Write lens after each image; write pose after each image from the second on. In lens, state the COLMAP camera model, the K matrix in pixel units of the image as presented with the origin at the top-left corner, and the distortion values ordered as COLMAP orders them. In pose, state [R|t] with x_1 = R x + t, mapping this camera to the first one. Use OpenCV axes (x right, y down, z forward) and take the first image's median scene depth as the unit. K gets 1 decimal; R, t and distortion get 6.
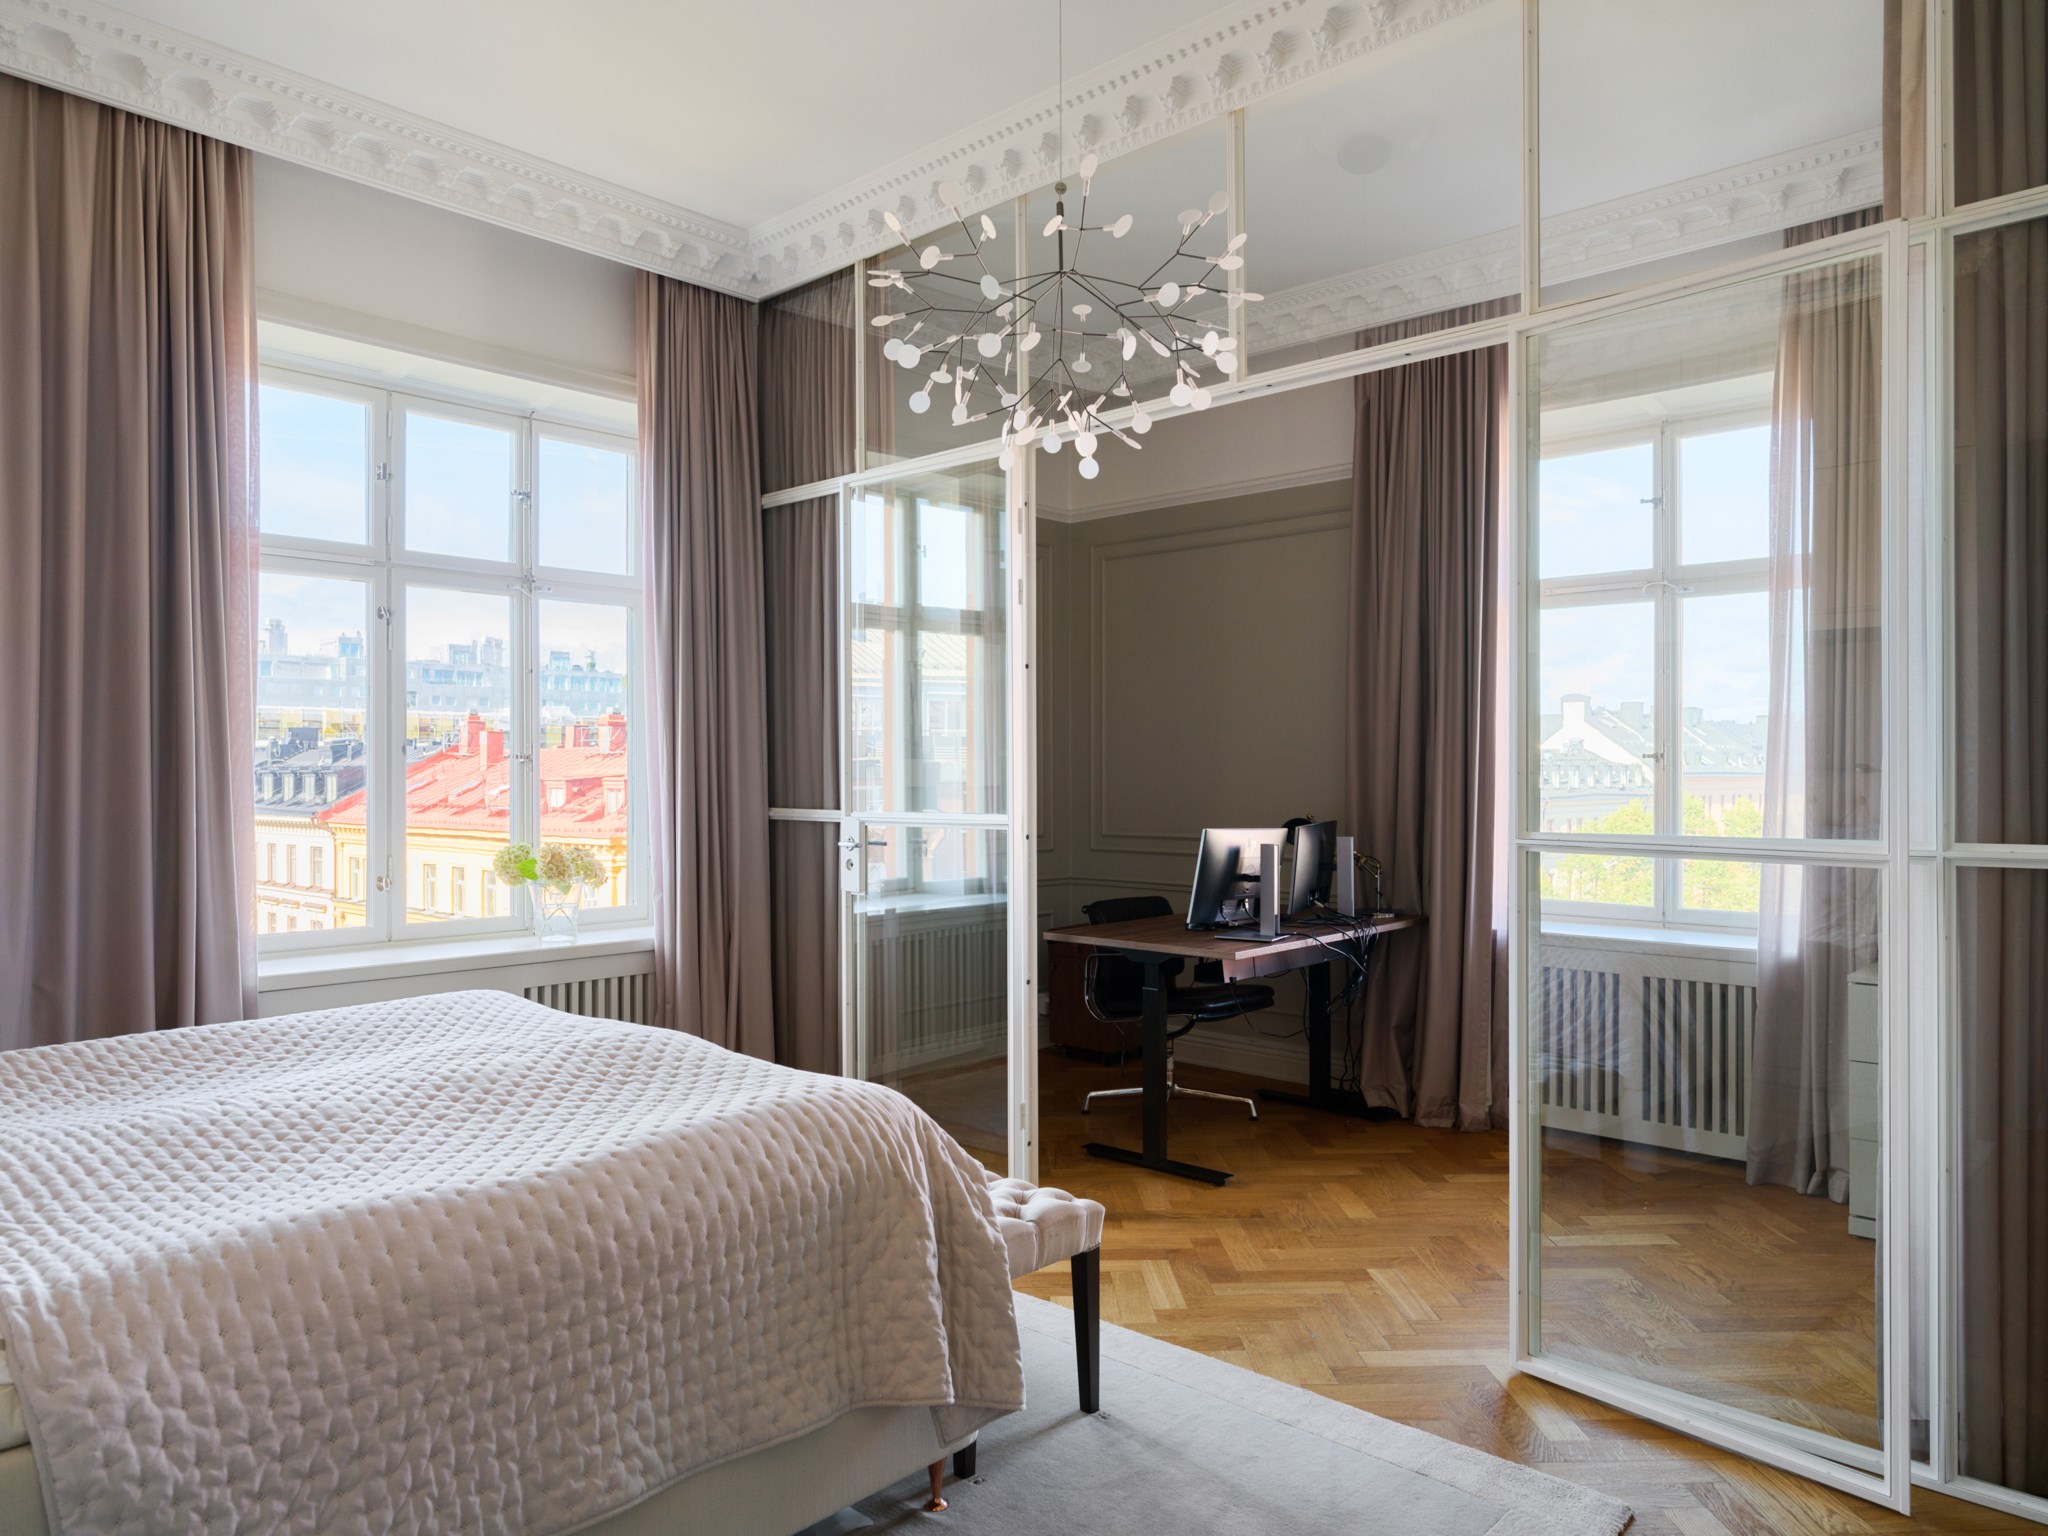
lens RADIAL K [[1360.3, 0, 1024.0], [0, 1360.3, 768.0], [0, 0, 1]] dist [-0.002225, 0.000222]
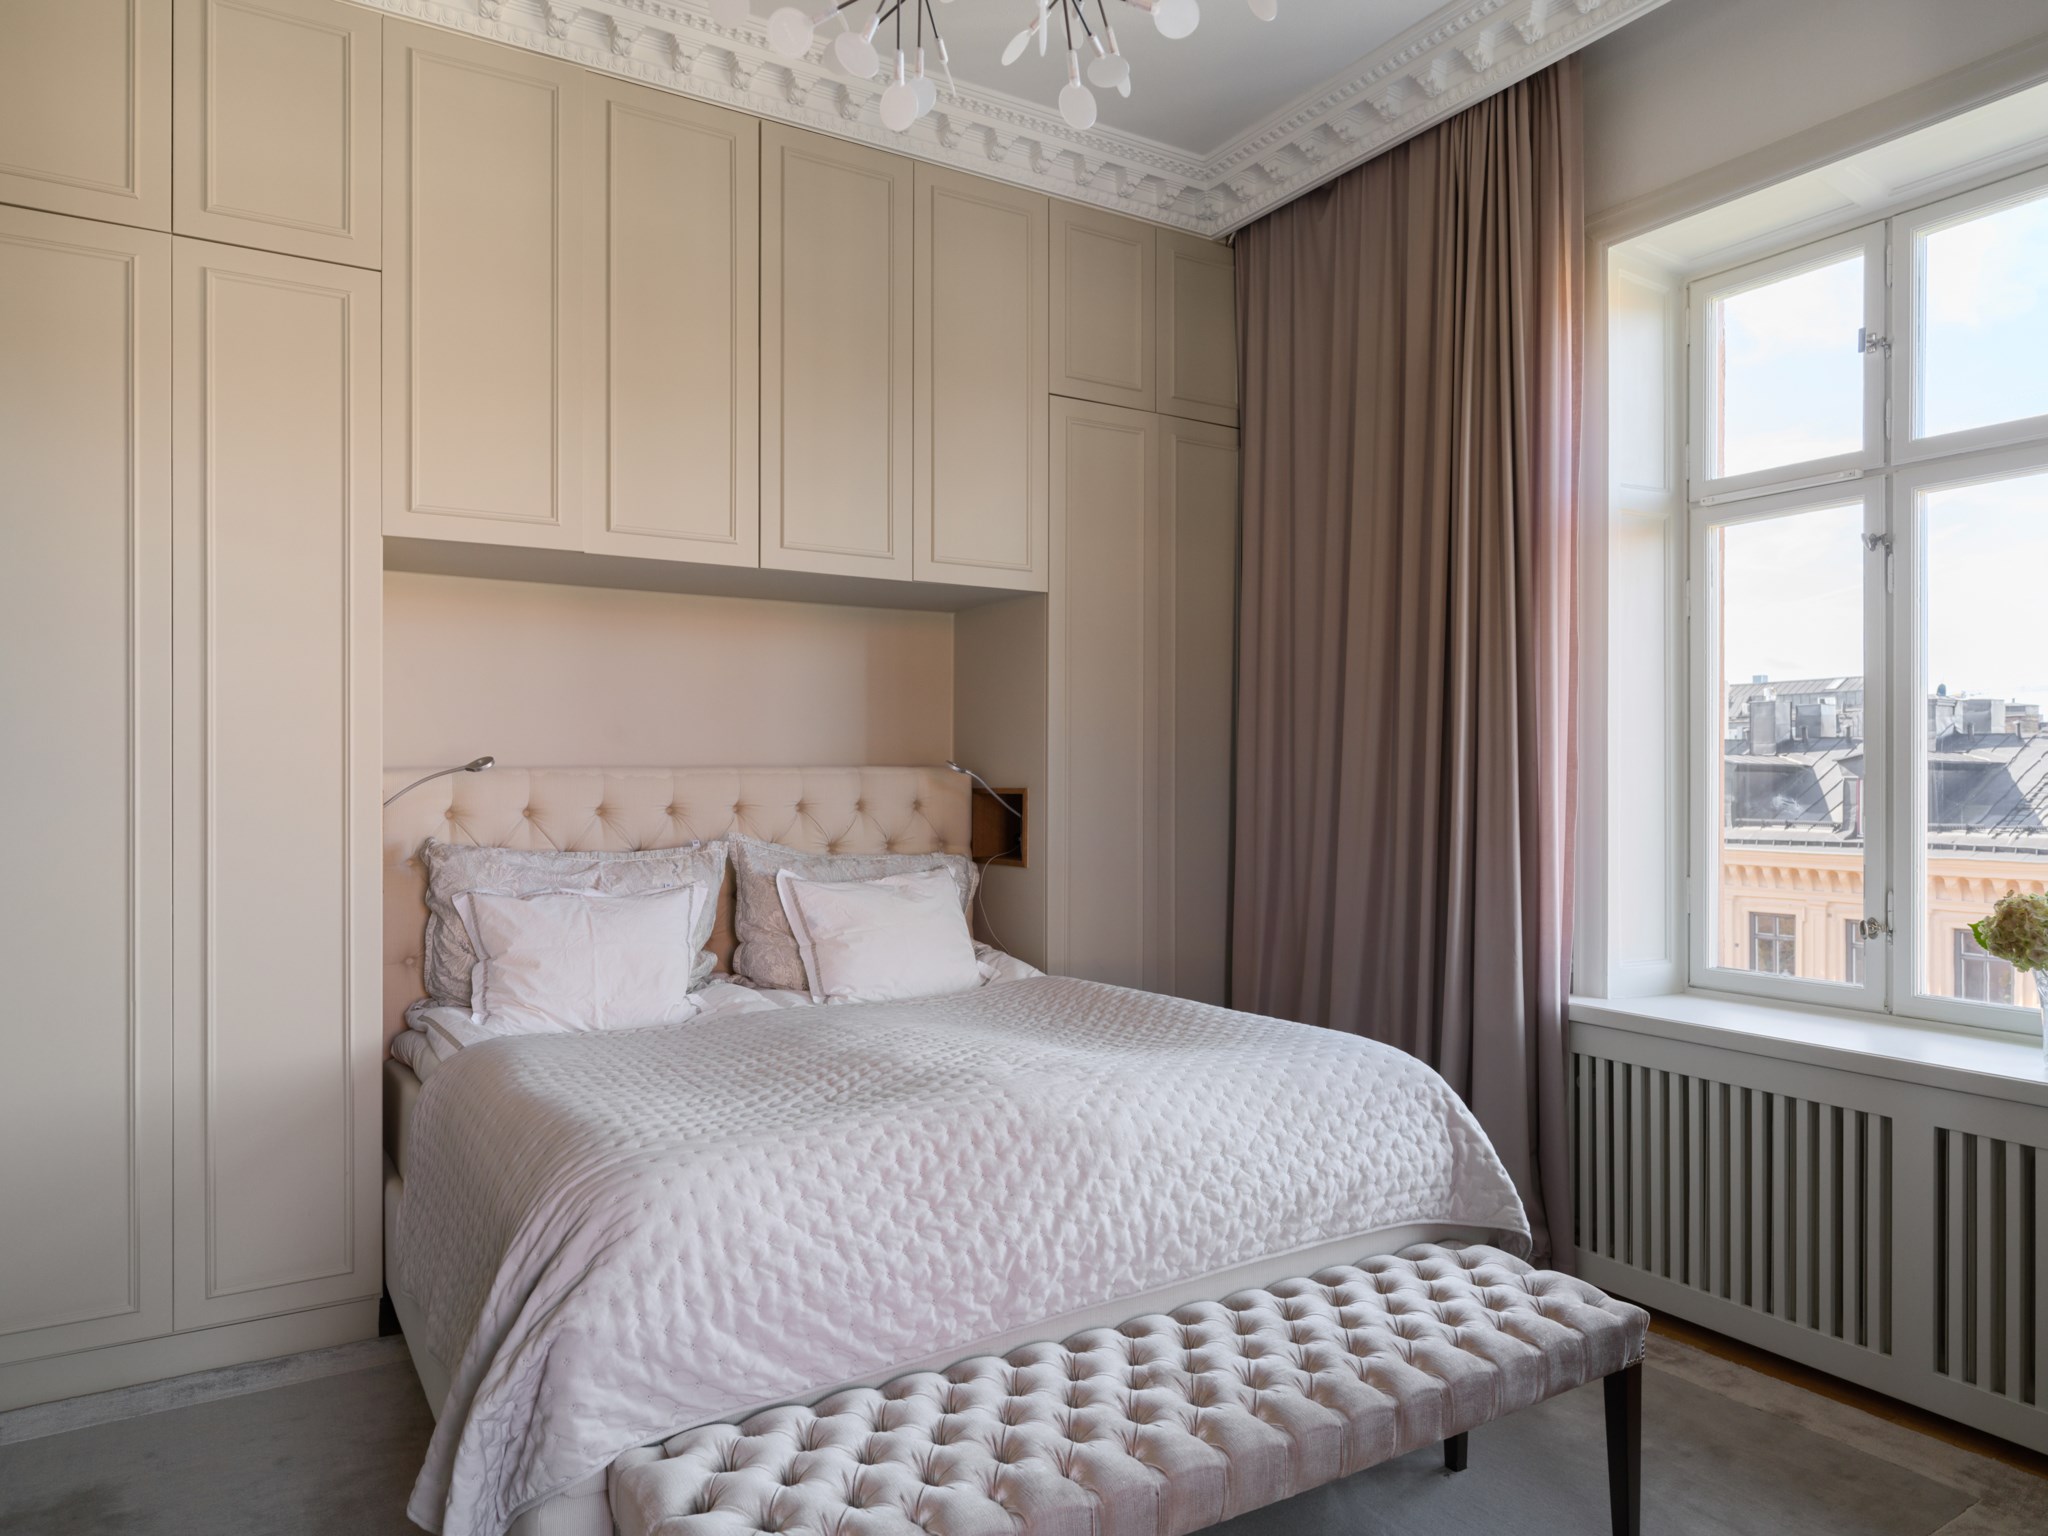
lens RADIAL K [[1330.5, 0, 1025.3], [0, 1330.5, 787.0], [0, 0, 1]] dist [0.002941, 0.003437]
pose [[-0.265166, -0.003655, -0.964196, 0.307066], [-0.002925, 0.999991, -0.002987, 0.015988], [0.964198, 0.002028, -0.265175, 0.761440]]
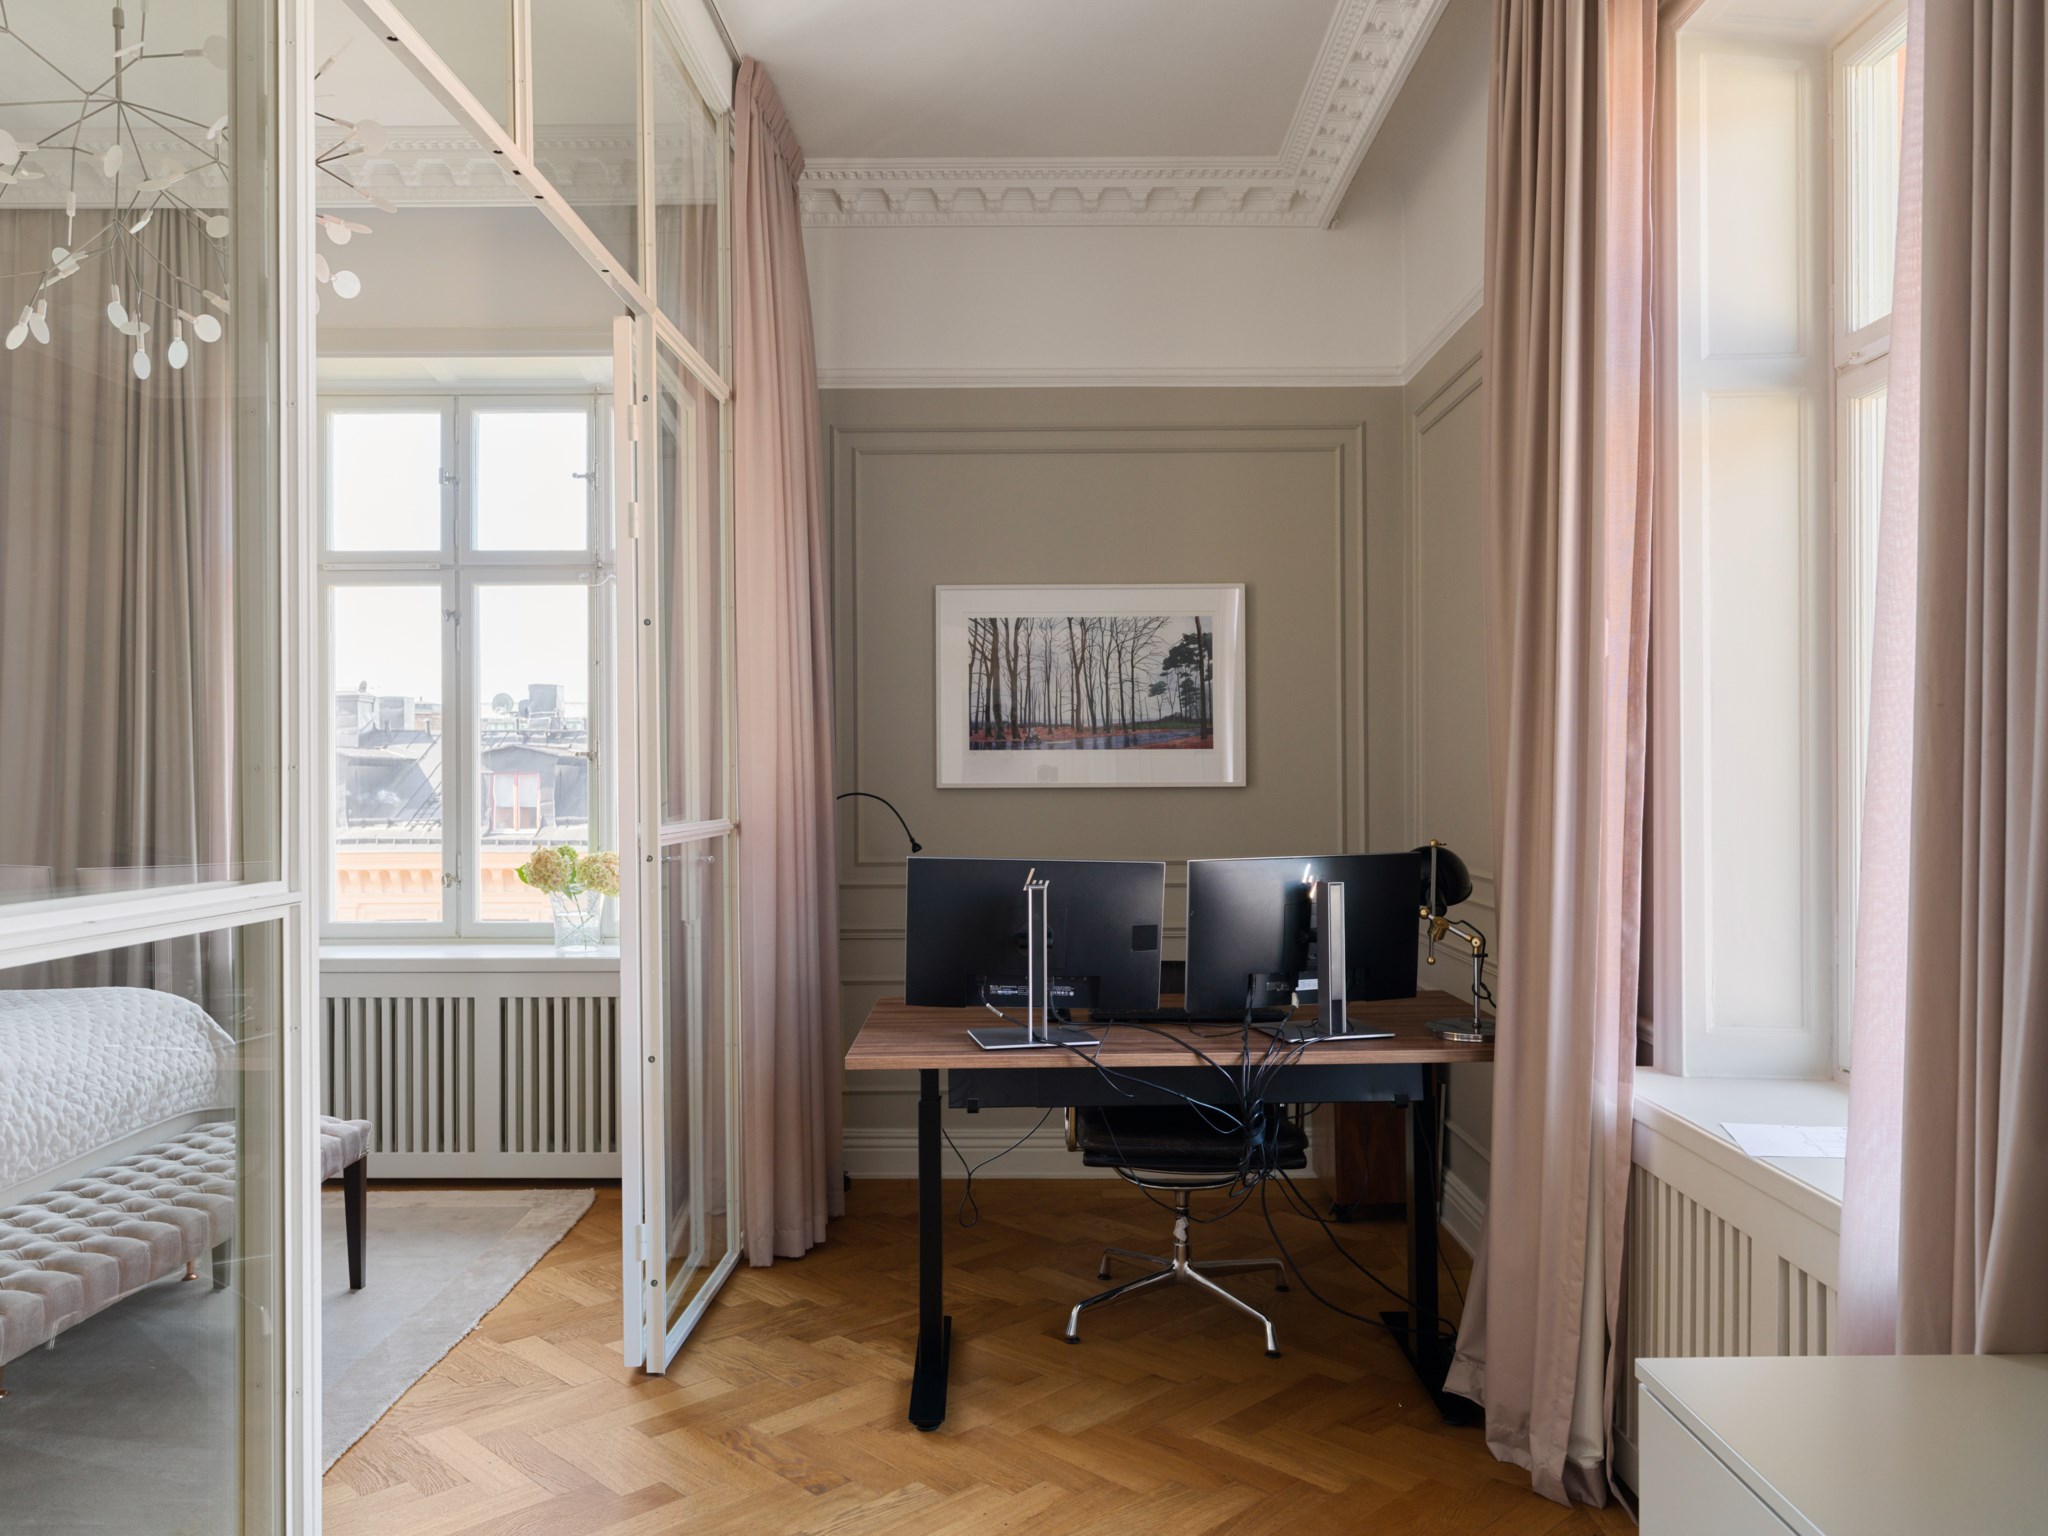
lens RADIAL K [[1518.9, 0, 1023.7], [0, 1518.9, 775.7], [0, 0, 1]] dist [0.003605, 0.000935]
pose [[0.683032, -0.007489, -0.730350, 0.651258], [0.003473, 0.999969, -0.007005, 0.015456], [0.730380, 0.002248, 0.683037, 0.539292]]
